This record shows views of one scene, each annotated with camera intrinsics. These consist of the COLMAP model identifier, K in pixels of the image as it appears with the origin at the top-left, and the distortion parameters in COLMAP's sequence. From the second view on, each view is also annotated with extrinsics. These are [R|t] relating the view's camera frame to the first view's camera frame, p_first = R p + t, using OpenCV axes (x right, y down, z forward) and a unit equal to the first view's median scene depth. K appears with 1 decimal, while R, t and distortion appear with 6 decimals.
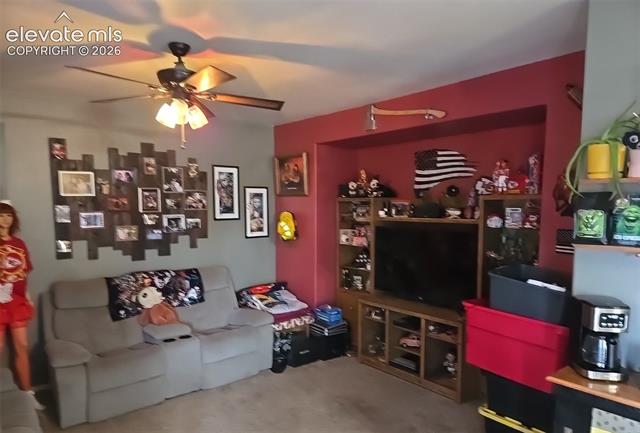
lens RADIAL K [[423.3, 0, 321.4], [0, 423.3, 238.0], [0, 0, 1]] dist [0.048056, -0.001715]
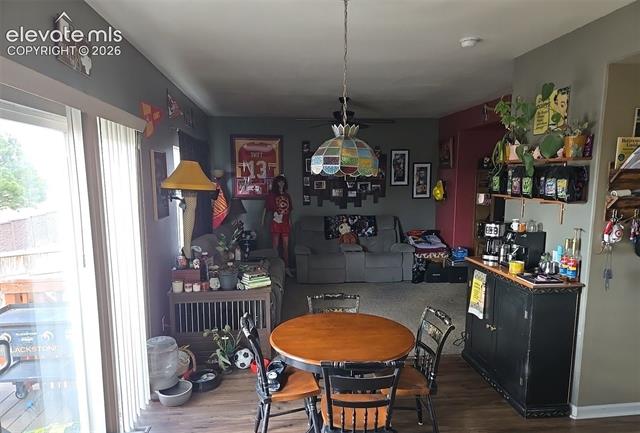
lens RADIAL K [[423.3, 0, 321.4], [0, 423.3, 238.0], [0, 0, 1]] dist [0.048056, -0.001715]
pose [[0.828277, 0.076429, -0.555082, 0.446757], [-0.038046, 0.996039, 0.080373, 0.035290], [0.559026, -0.045452, 0.827903, -0.458192]]
